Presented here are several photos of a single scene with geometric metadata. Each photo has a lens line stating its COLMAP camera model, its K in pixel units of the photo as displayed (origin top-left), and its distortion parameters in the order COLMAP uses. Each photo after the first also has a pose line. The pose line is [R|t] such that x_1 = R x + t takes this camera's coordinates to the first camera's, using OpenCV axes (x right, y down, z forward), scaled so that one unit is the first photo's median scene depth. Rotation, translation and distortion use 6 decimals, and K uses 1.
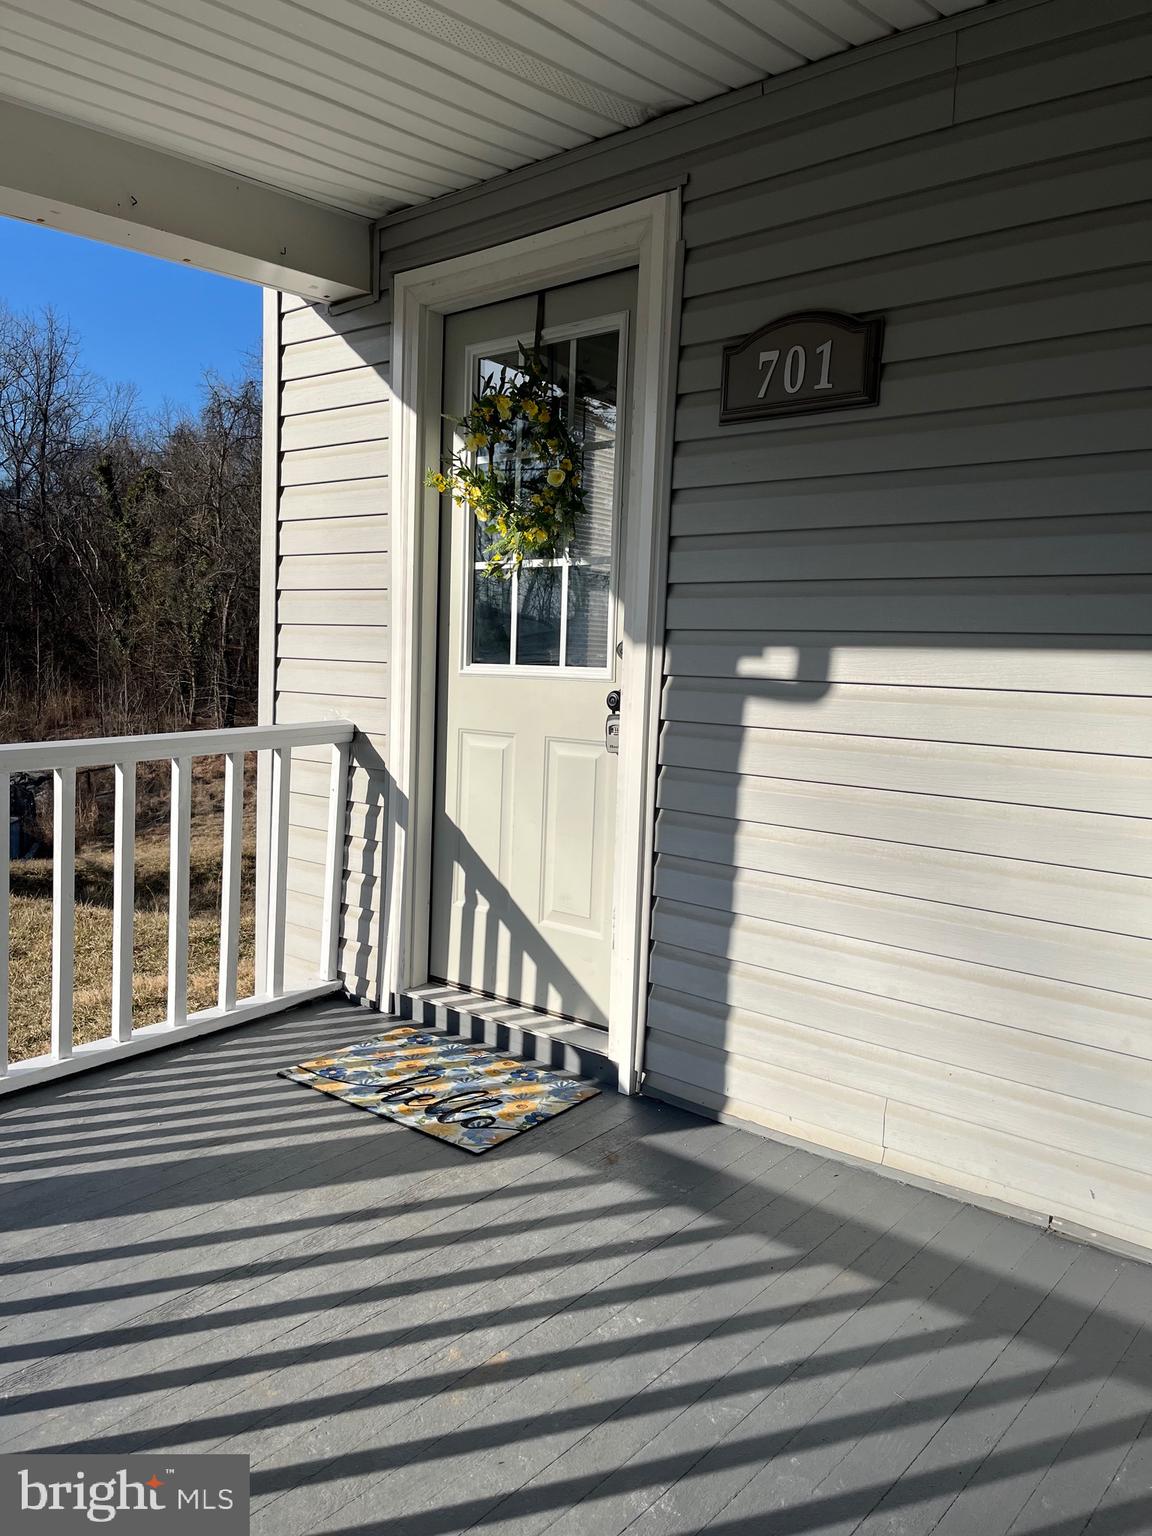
lens RADIAL K [[1161.5, 0, 569.0], [0, 1161.5, 770.3], [0, 0, 1]] dist [0.063801, -0.004279]
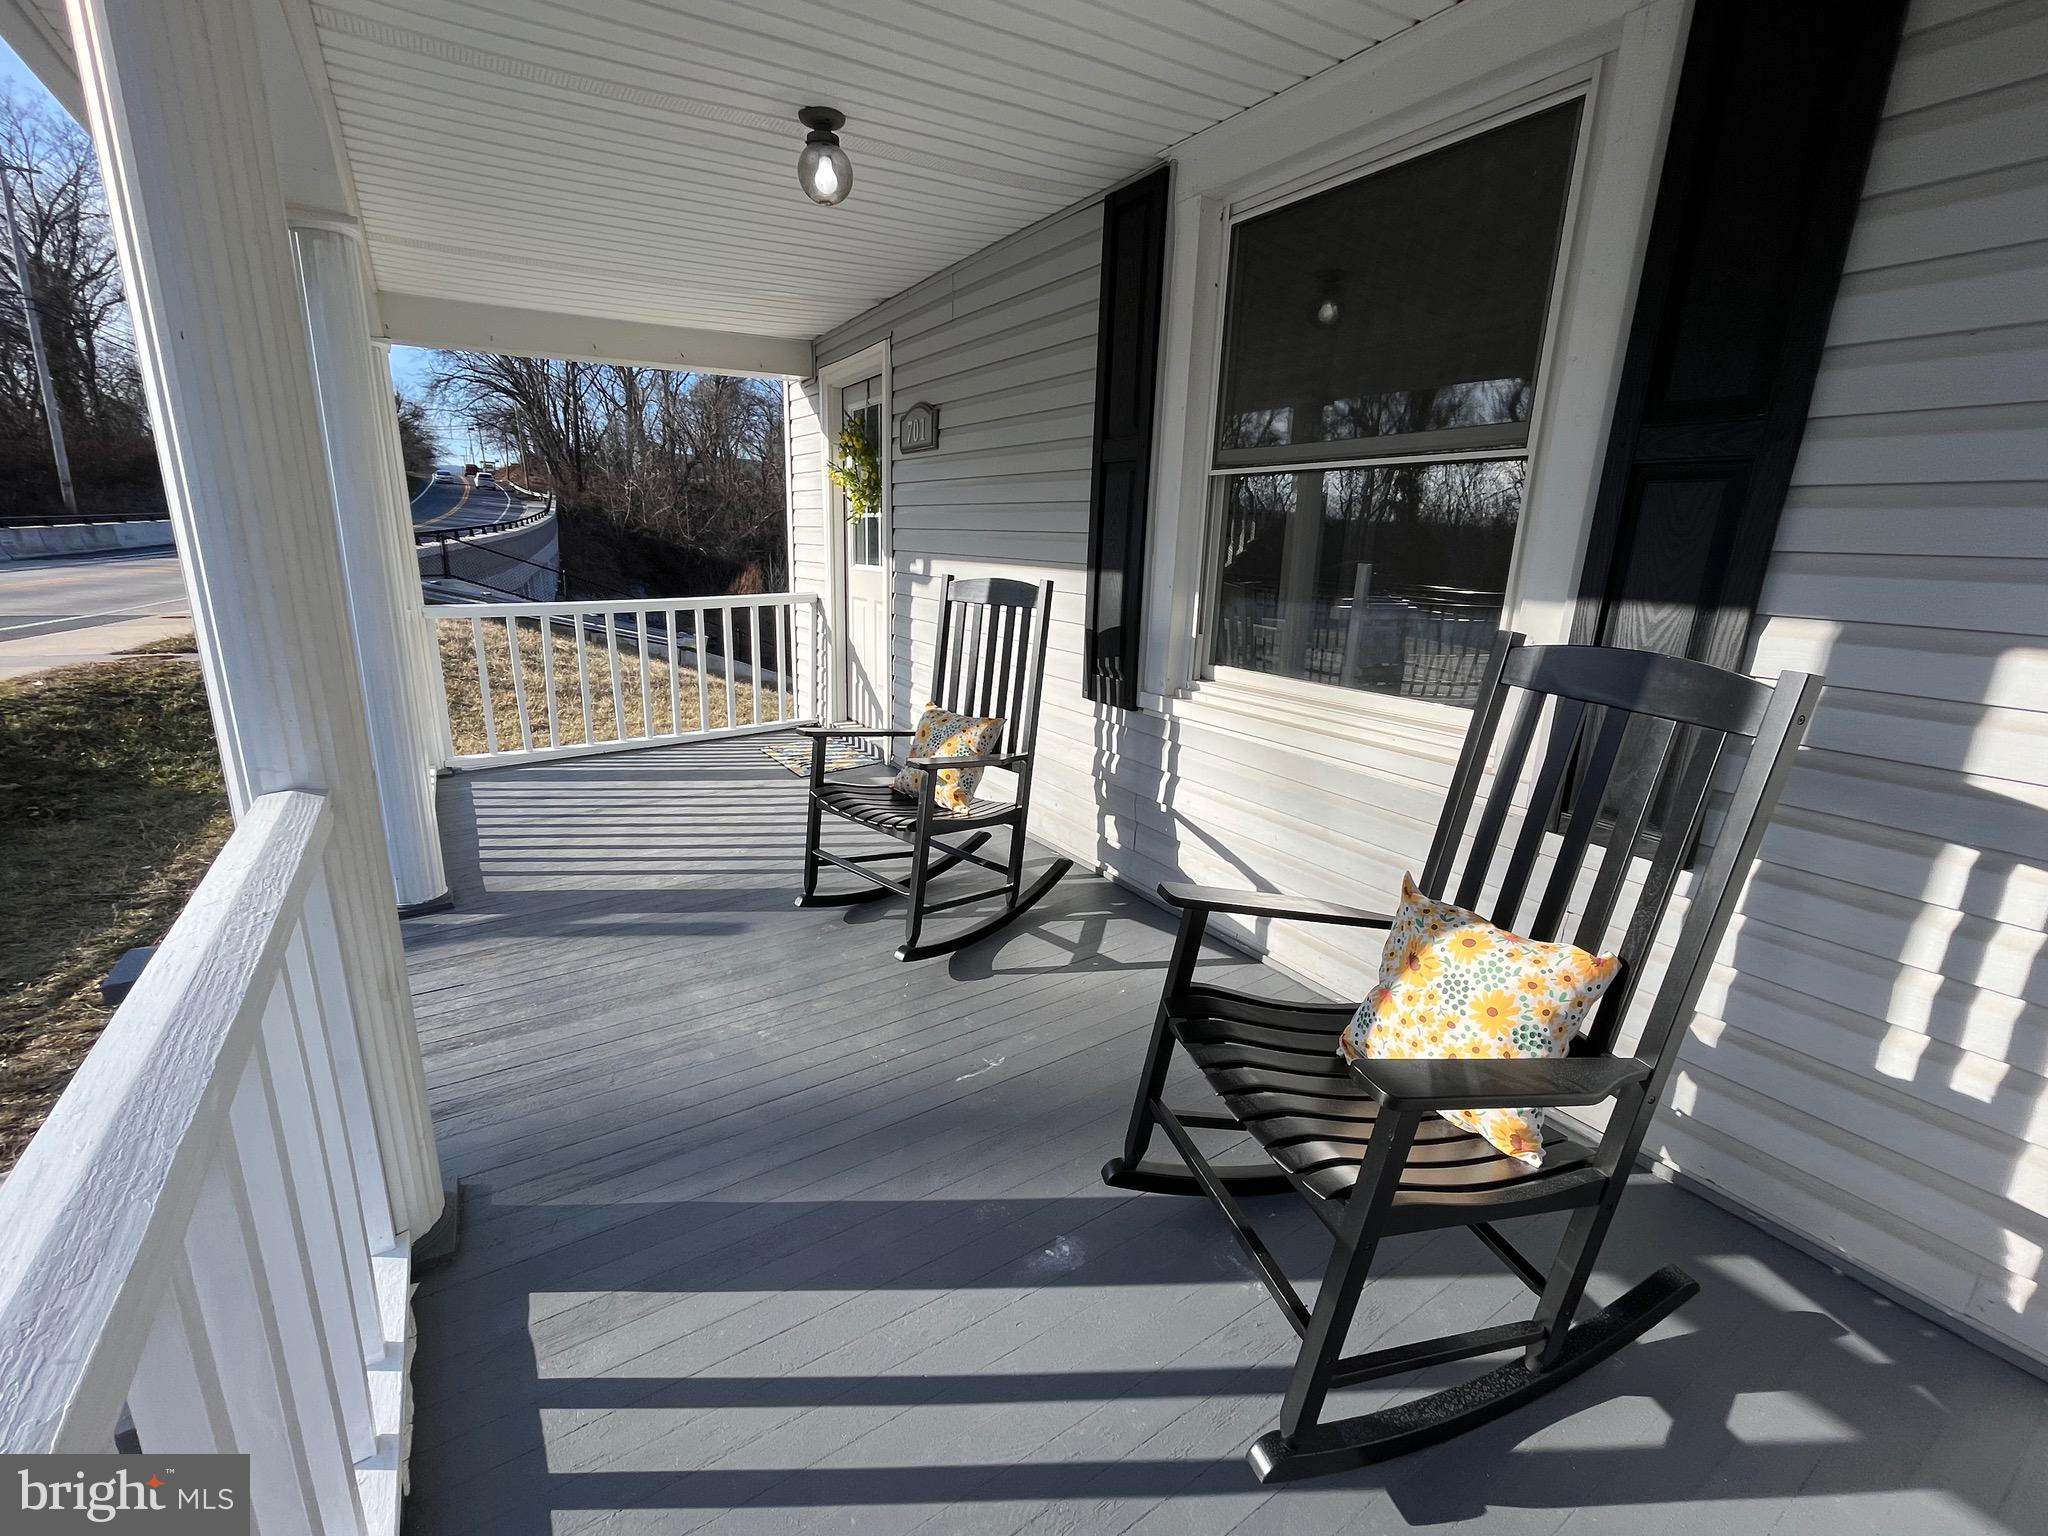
lens RADIAL K [[875.8, 0, 1024.0], [0, 875.8, 768.0], [0, 0, 1]] dist [-0.002376, -0.000520]
pose [[0.955518, 0.063779, -0.287953, 0.753105], [-0.019711, 0.987965, 0.153417, 0.022736], [0.294272, -0.140917, 0.945276, -0.479847]]
